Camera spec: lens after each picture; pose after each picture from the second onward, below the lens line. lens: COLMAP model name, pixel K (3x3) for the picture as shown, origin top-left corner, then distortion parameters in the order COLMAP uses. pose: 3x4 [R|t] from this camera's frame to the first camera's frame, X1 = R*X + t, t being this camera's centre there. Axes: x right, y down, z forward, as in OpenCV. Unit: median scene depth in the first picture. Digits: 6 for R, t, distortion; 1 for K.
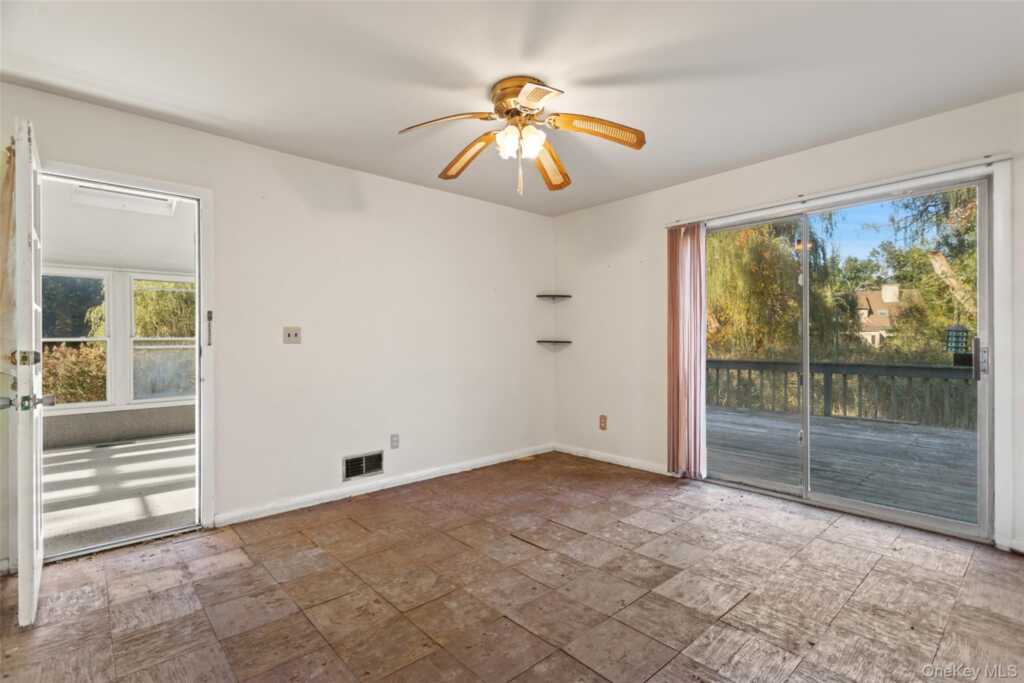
lens RADIAL K [[485.3, 0, 512.0], [0, 485.3, 341.5], [0, 0, 1]] dist [-0.000911, 0.000039]
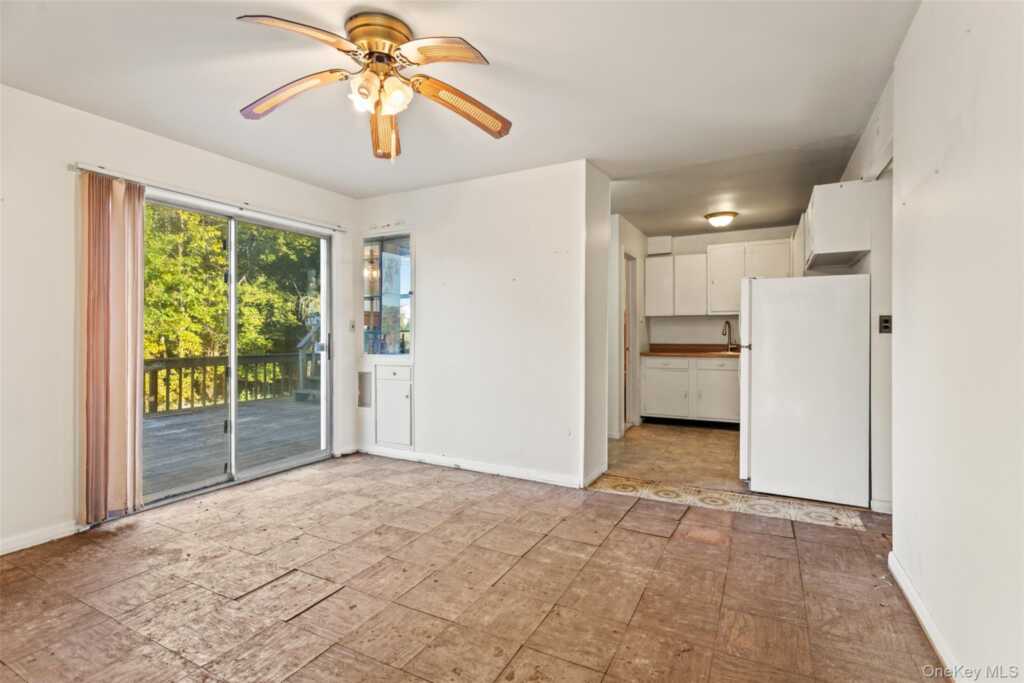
lens RADIAL K [[479.9, 0, 506.4], [0, 479.9, 337.5], [0, 0, 1]] dist [0.003821, 0.000538]
pose [[-0.339698, -0.000545, 0.940535, -0.790147], [0.004880, 0.999985, 0.002342, 0.005264], [-0.940522, 0.005385, -0.339690, 1.014186]]
